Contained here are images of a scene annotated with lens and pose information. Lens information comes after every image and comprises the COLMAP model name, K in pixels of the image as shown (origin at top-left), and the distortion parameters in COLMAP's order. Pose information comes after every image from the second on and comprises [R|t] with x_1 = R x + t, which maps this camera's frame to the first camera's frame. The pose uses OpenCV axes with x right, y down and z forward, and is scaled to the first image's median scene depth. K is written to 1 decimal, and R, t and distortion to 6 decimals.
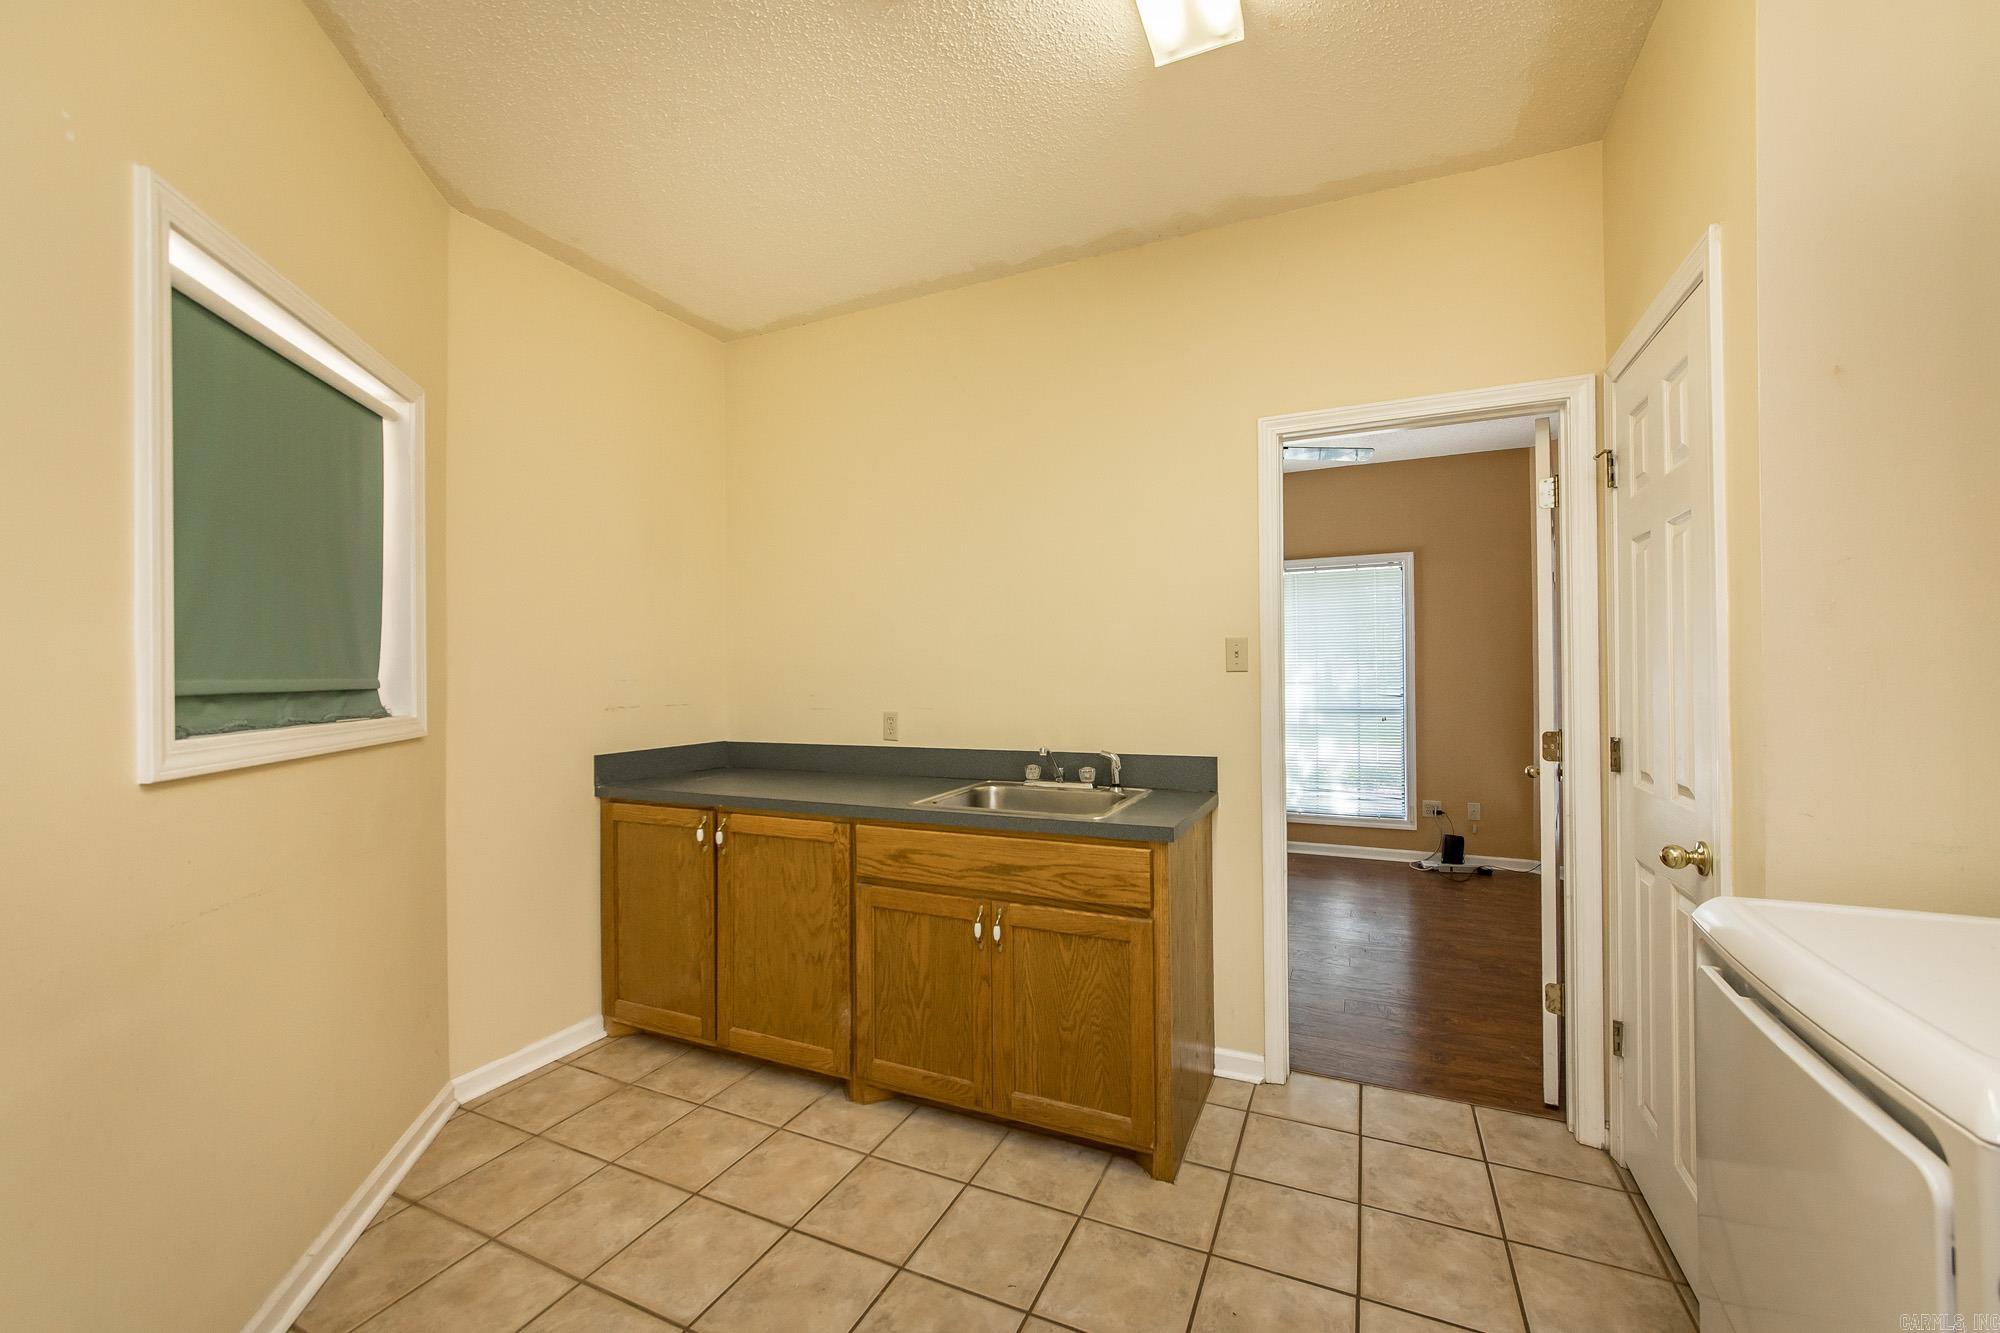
lens RADIAL K [[748.2, 0, 1000.0], [0, 748.2, 671.7], [0, 0, 1]] dist [-0.004514, 0.001135]
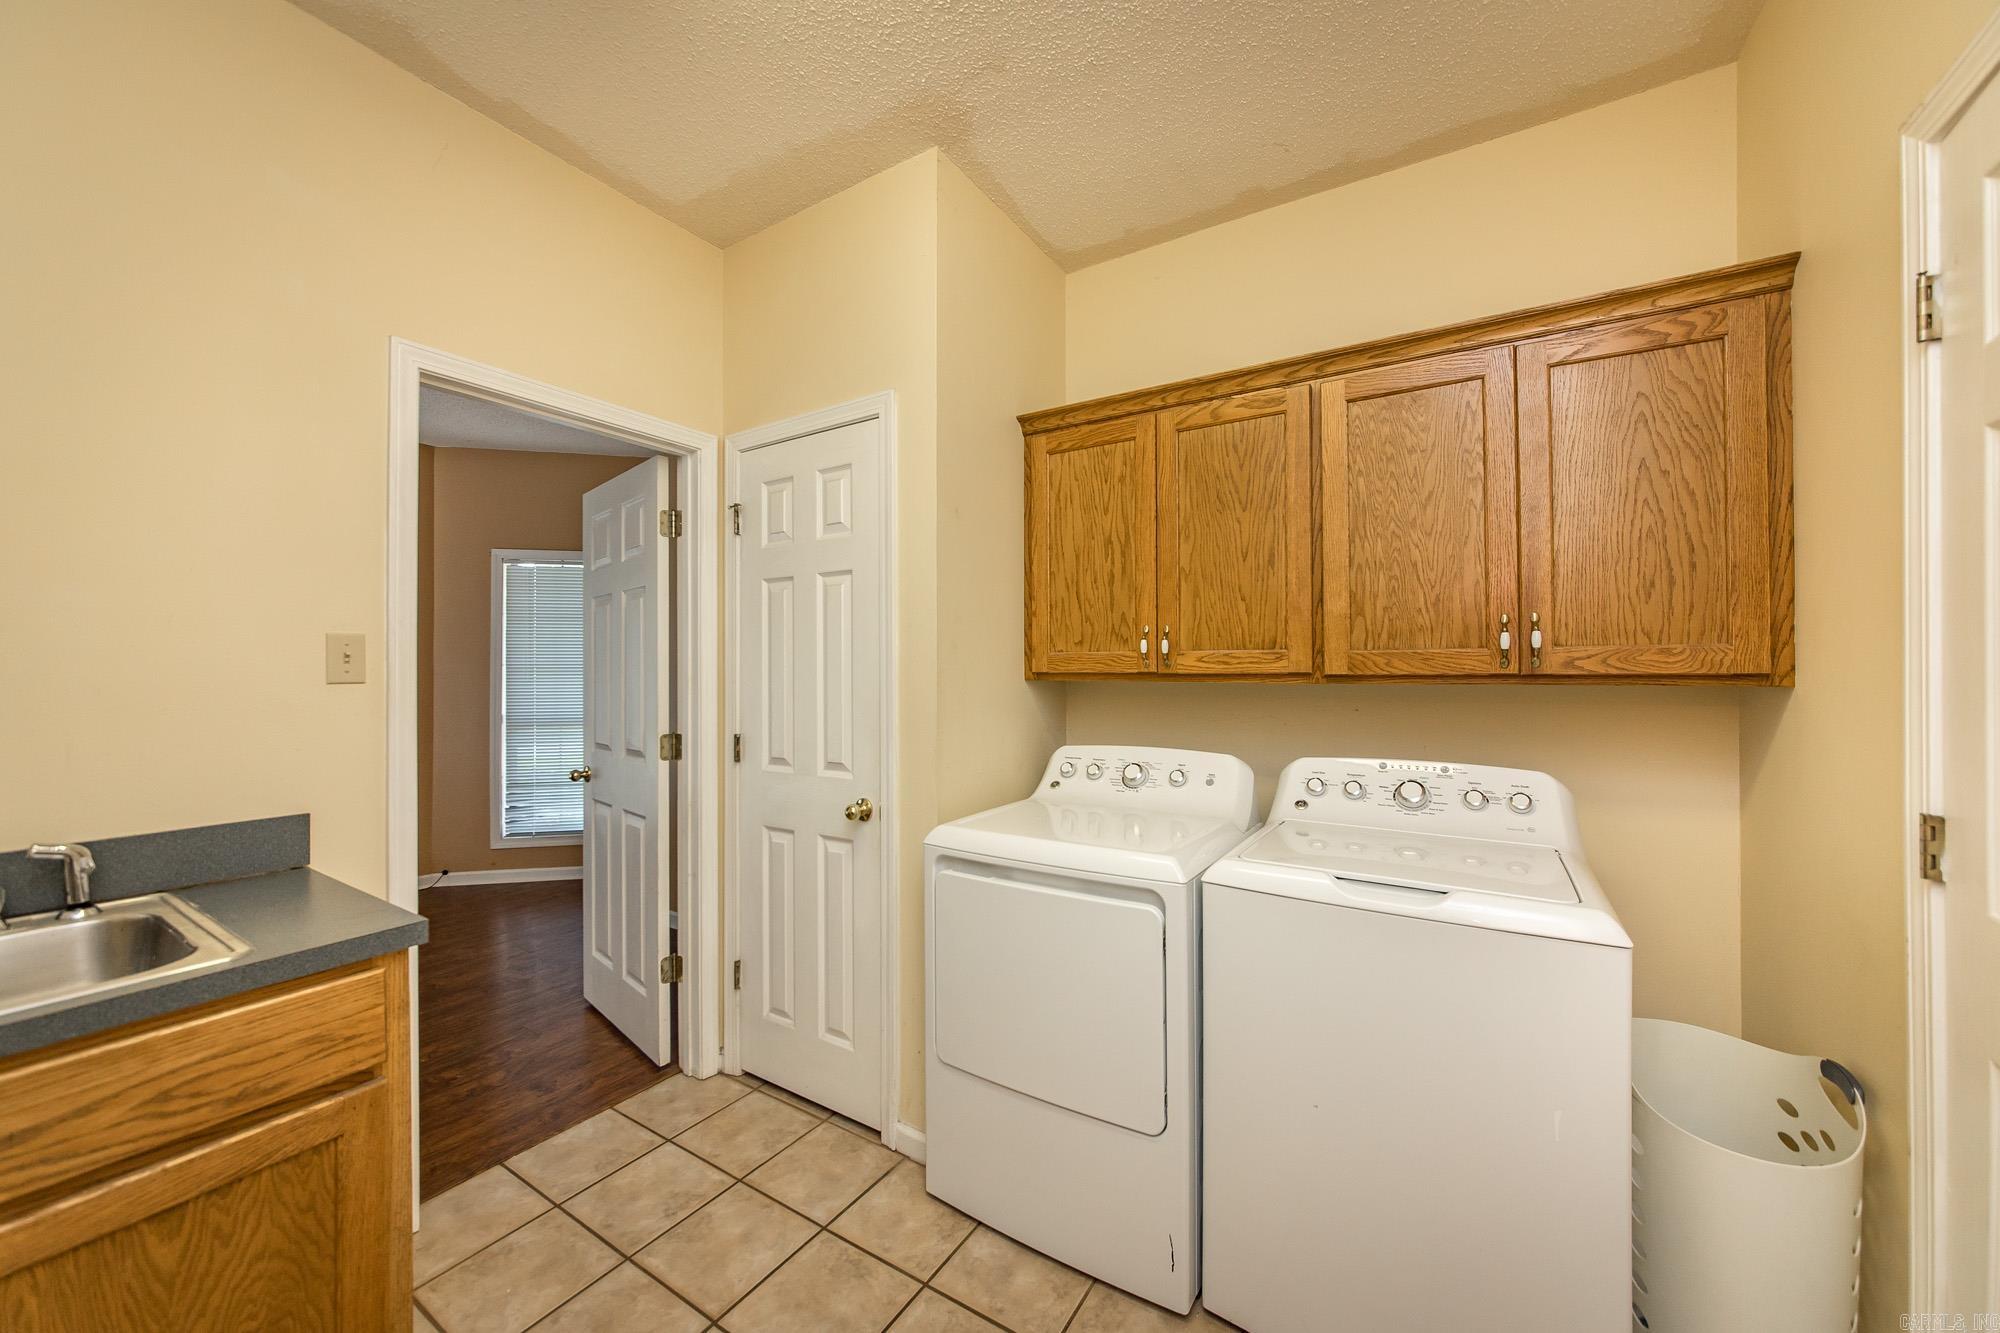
lens RADIAL K [[748.2, 0, 988.1], [0, 748.2, 674.6], [0, 0, 1]] dist [-0.004514, 0.001135]
pose [[0.134764, 0.003131, 0.990873, -0.348317], [-0.007252, 0.999971, -0.002173, -0.012227], [-0.990851, -0.006893, 0.134783, 0.403061]]
